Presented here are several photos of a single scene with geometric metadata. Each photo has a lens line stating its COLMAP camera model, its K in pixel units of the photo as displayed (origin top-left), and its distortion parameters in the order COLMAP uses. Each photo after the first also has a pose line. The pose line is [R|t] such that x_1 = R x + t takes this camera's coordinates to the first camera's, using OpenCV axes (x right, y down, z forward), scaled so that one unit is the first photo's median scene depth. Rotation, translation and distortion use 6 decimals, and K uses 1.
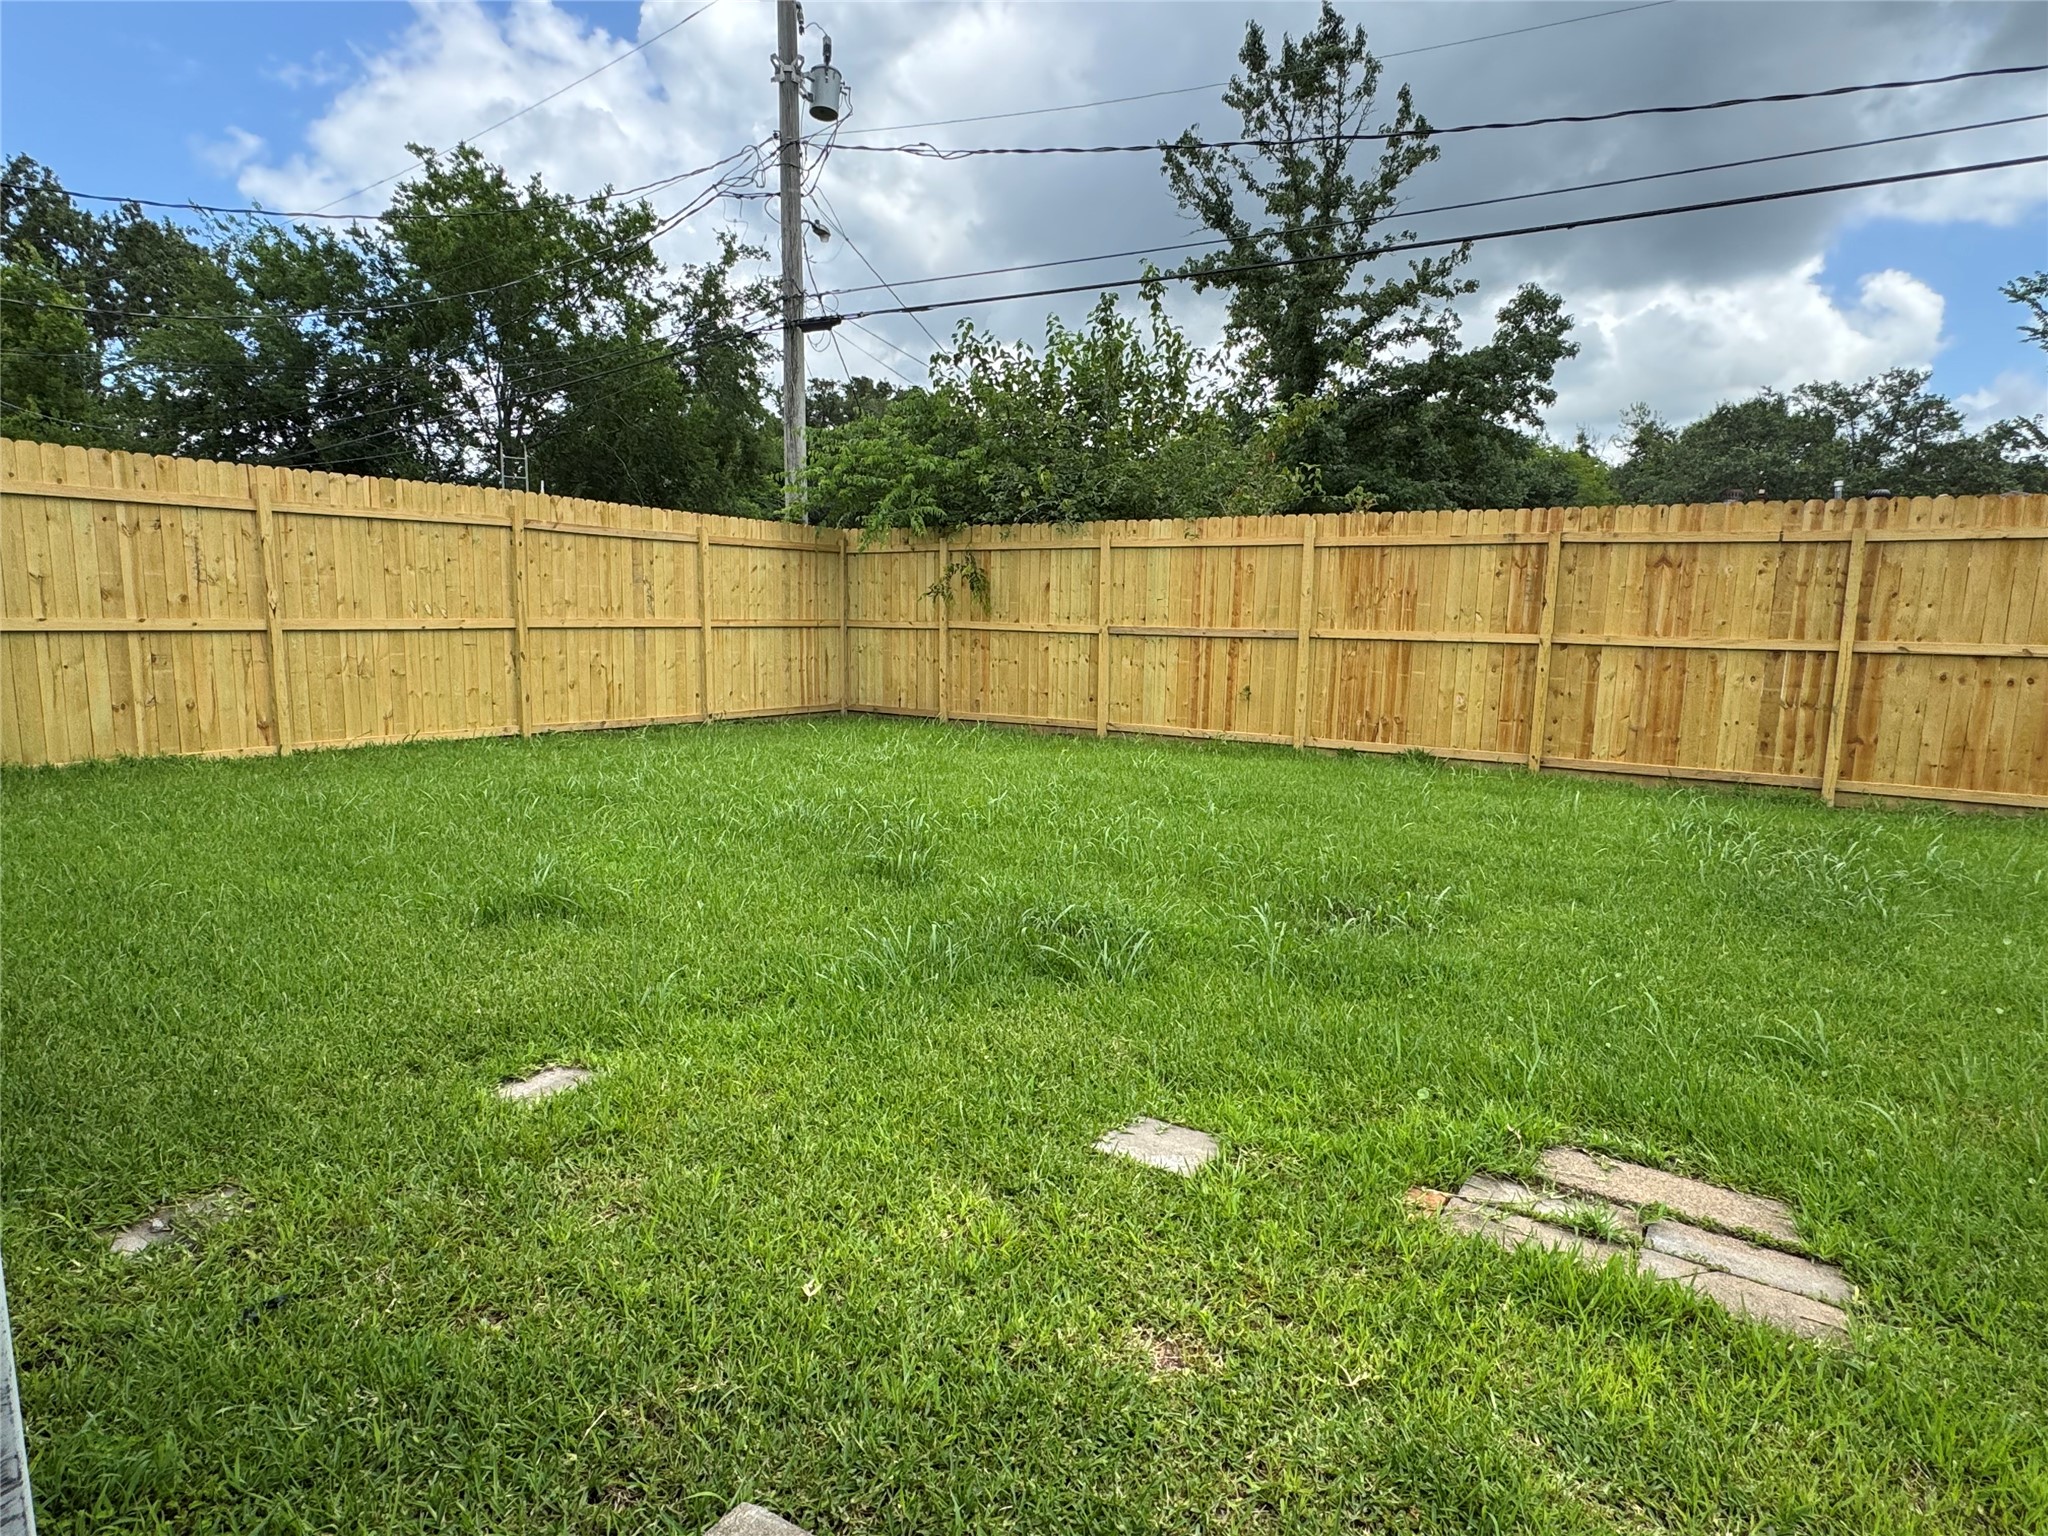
lens RADIAL K [[1164.0, 0, 1024.9], [0, 1164.0, 766.2], [0, 0, 1]] dist [-0.000384, 0.002337]
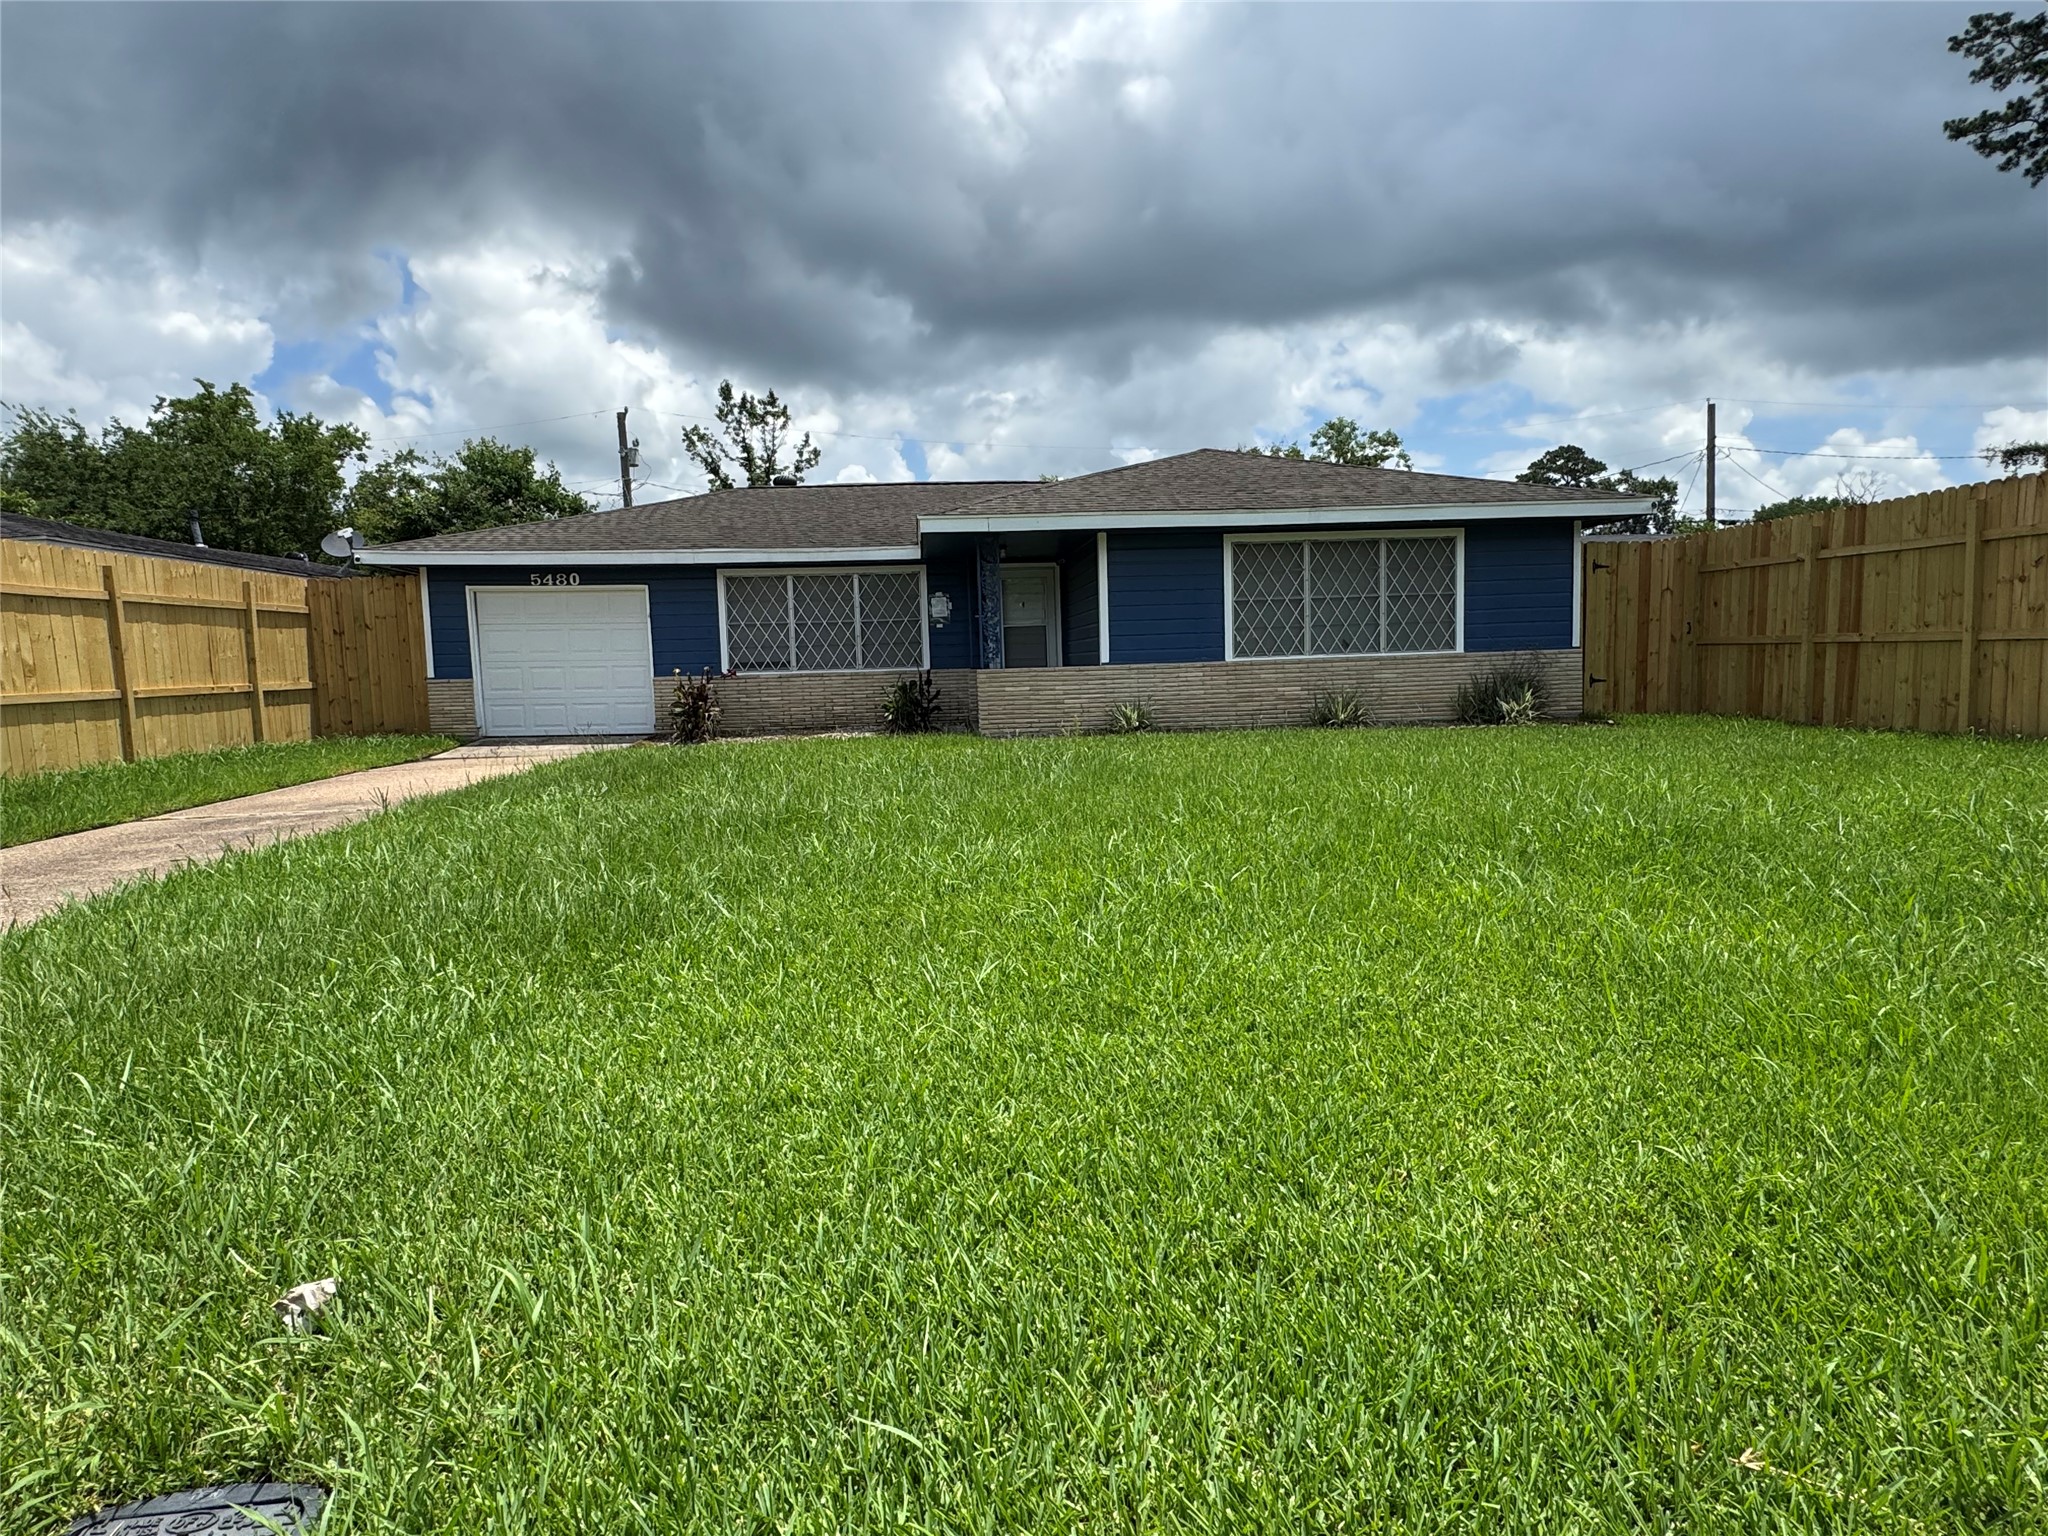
lens RADIAL K [[1164.0, 0, 1020.2], [0, 1164.0, 771.5], [0, 0, 1]] dist [-0.000384, 0.002337]
pose [[0.801613, -0.095774, 0.590122, -1.573460], [0.116233, 0.993217, 0.003306, 0.279461], [-0.586435, 0.065942, 0.807308, -2.238759]]
